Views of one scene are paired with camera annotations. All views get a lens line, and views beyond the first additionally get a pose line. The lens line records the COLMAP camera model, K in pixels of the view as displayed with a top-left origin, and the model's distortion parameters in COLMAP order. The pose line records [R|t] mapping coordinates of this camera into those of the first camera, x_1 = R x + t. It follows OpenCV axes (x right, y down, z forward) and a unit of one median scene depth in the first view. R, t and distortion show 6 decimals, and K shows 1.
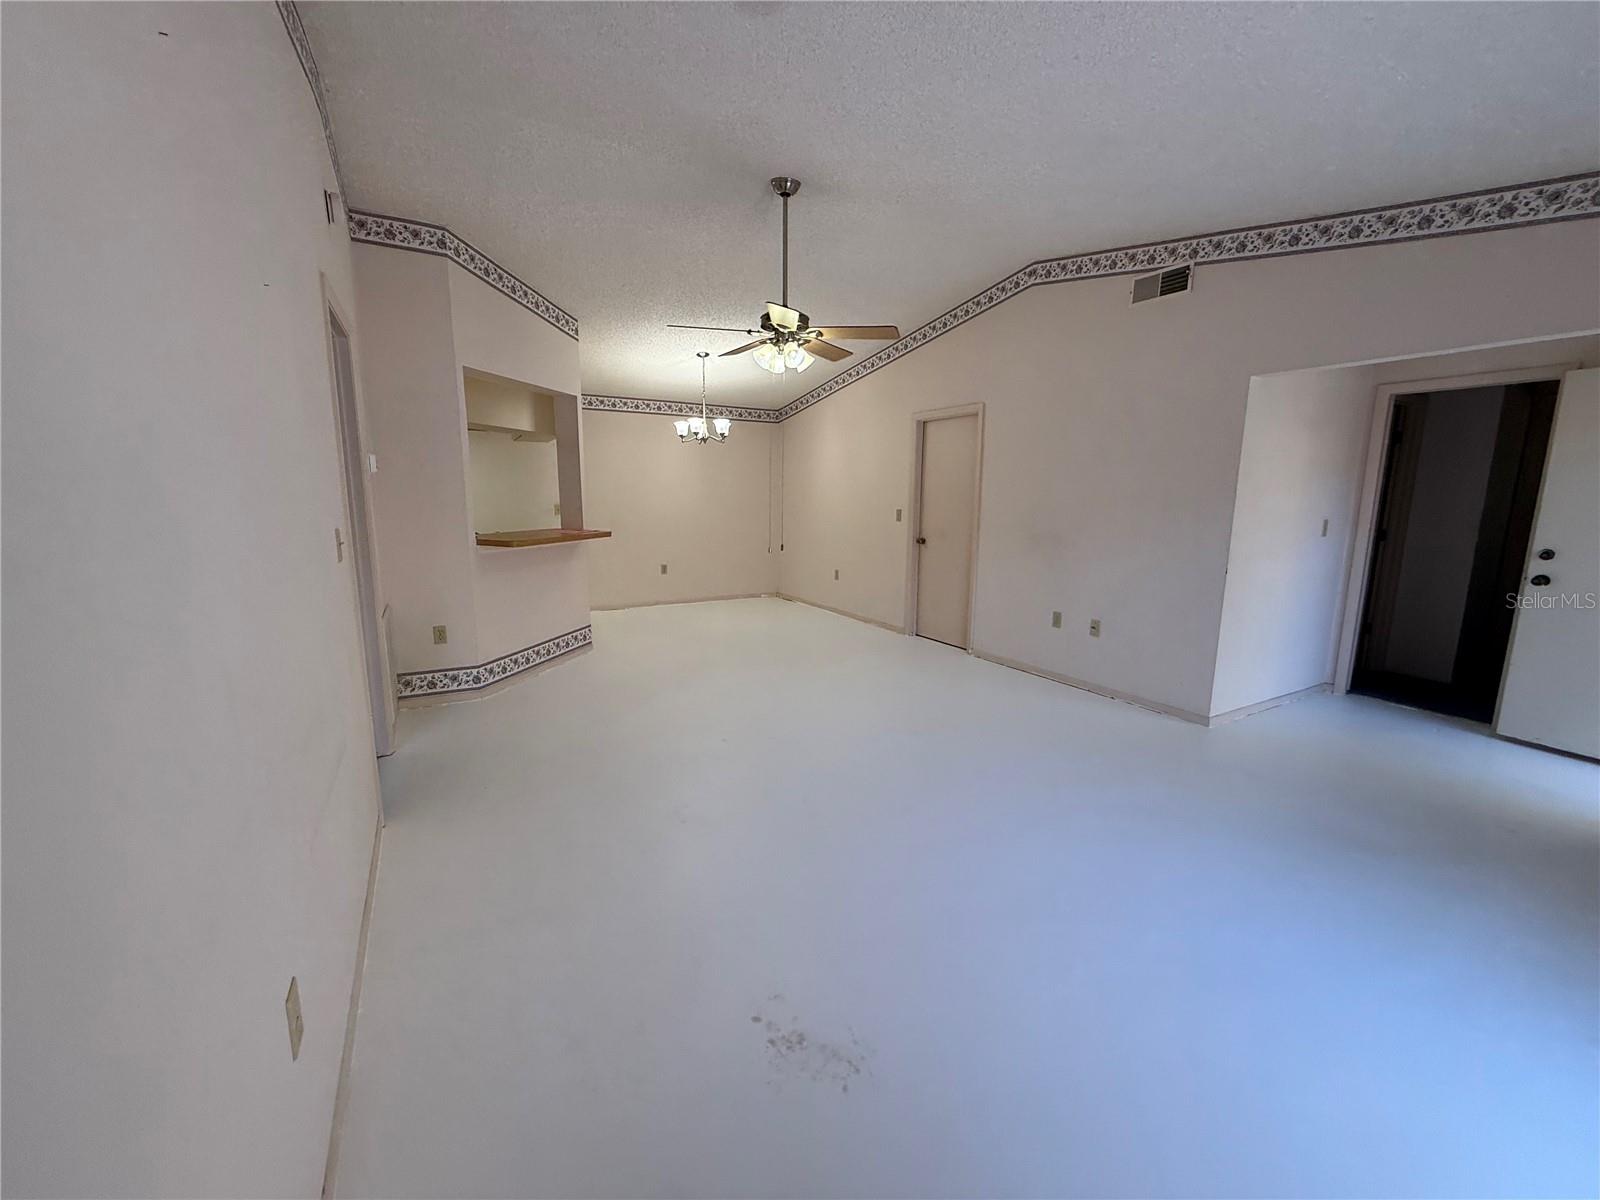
lens RADIAL K [[645.3, 0, 800.0], [0, 645.3, 600.0], [0, 0, 1]] dist [0.001129, 0.000108]
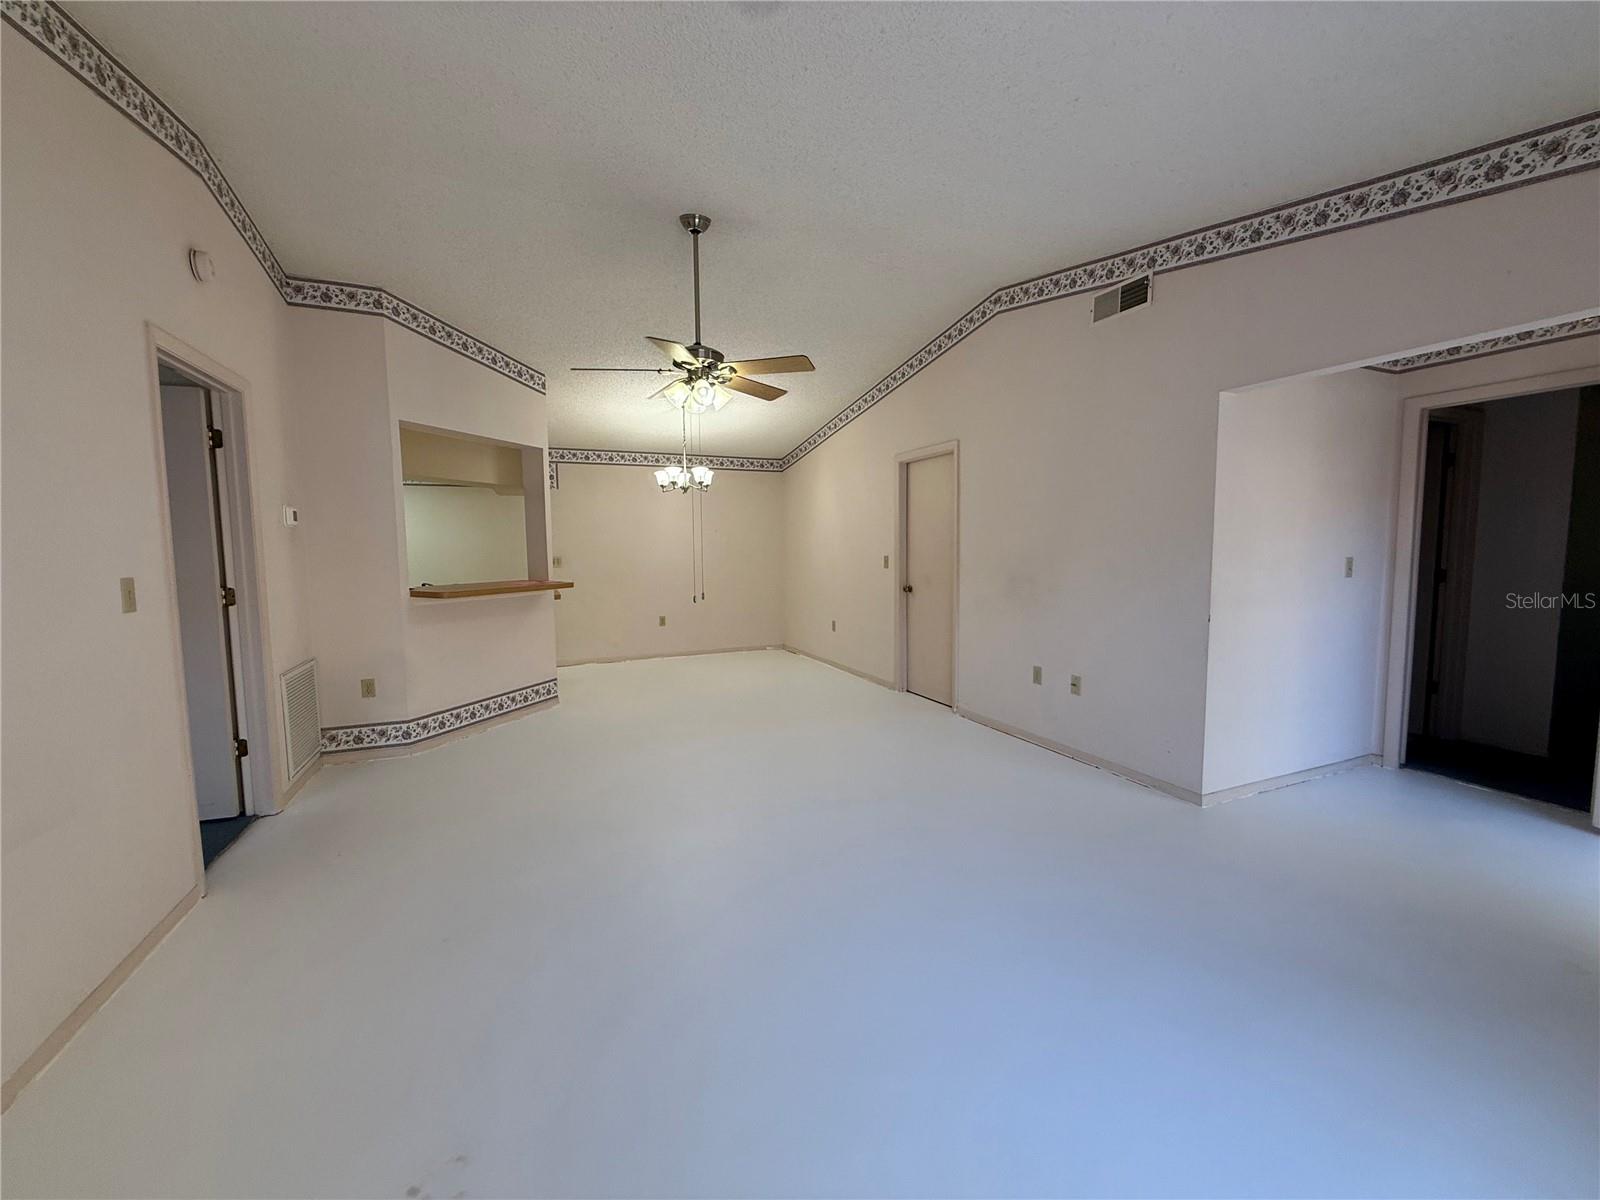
lens RADIAL K [[645.3, 0, 800.0], [0, 645.3, 600.0], [0, 0, 1]] dist [0.001129, 0.000108]
pose [[0.993394, -0.008971, -0.114399, 0.200647], [-0.000341, 0.996705, -0.081115, -0.000478], [0.114750, 0.080618, 0.990118, 0.089728]]
